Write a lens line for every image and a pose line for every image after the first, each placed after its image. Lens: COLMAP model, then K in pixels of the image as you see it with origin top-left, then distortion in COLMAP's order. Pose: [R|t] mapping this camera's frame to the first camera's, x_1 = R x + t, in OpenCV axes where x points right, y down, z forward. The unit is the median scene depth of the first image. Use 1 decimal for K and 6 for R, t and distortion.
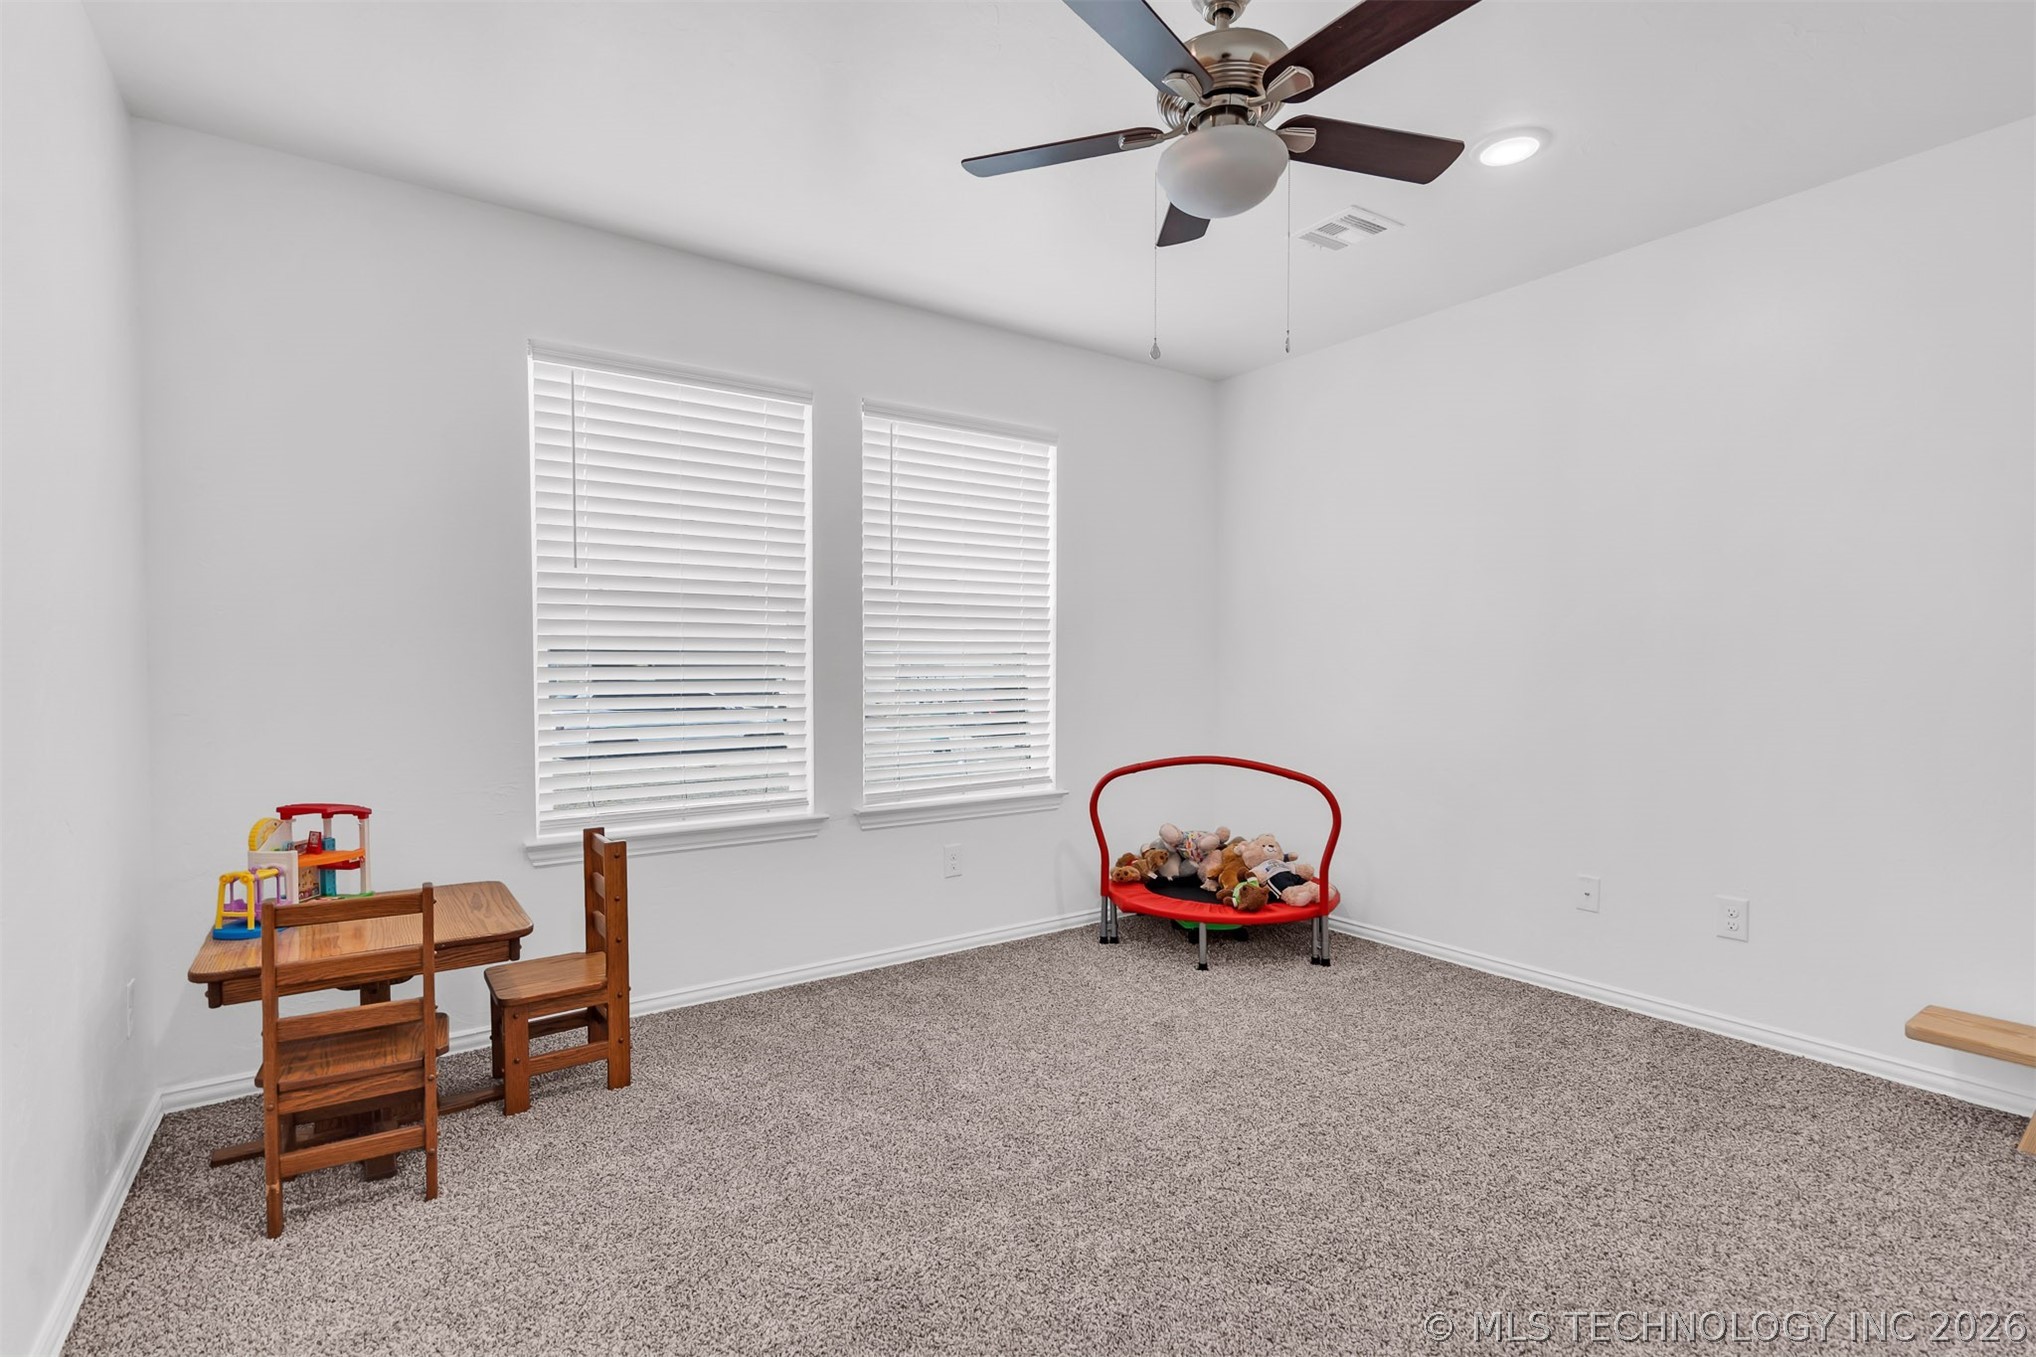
lens RADIAL K [[948.6, 0, 1013.9], [0, 948.6, 696.1], [0, 0, 1]] dist [0.001739, 0.001114]
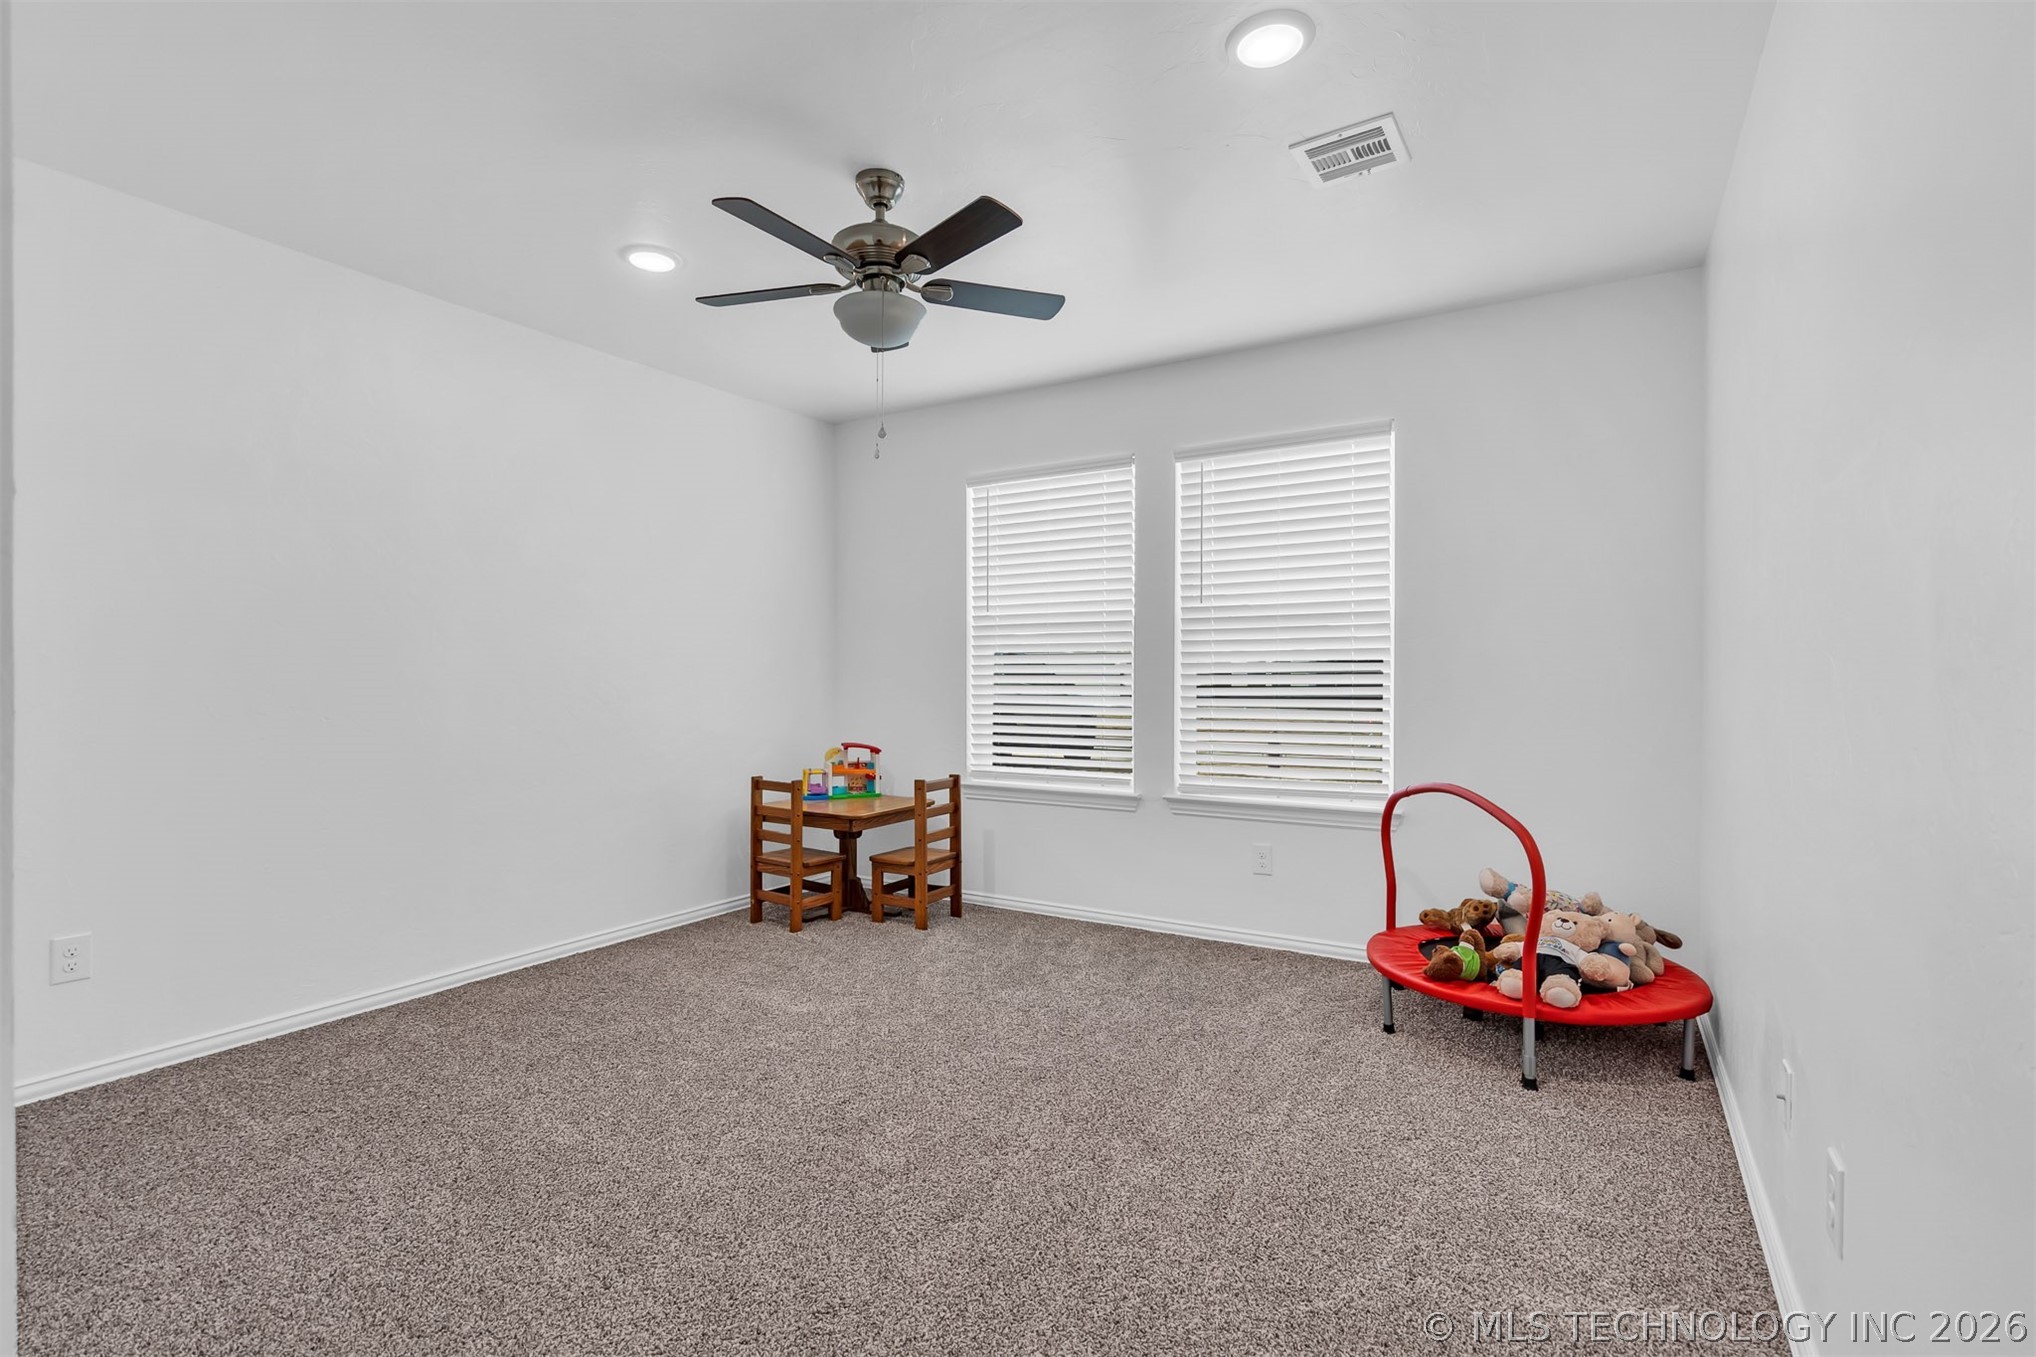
lens RADIAL K [[946.2, 0, 1013.9], [0, 946.2, 681.1], [0, 0, 1]] dist [-0.001378, 0.000763]
pose [[0.401314, 0.005642, -0.915923, 0.862867], [-0.028786, 0.999565, -0.006456, -0.010087], [0.915488, 0.028956, 0.401302, 0.354893]]
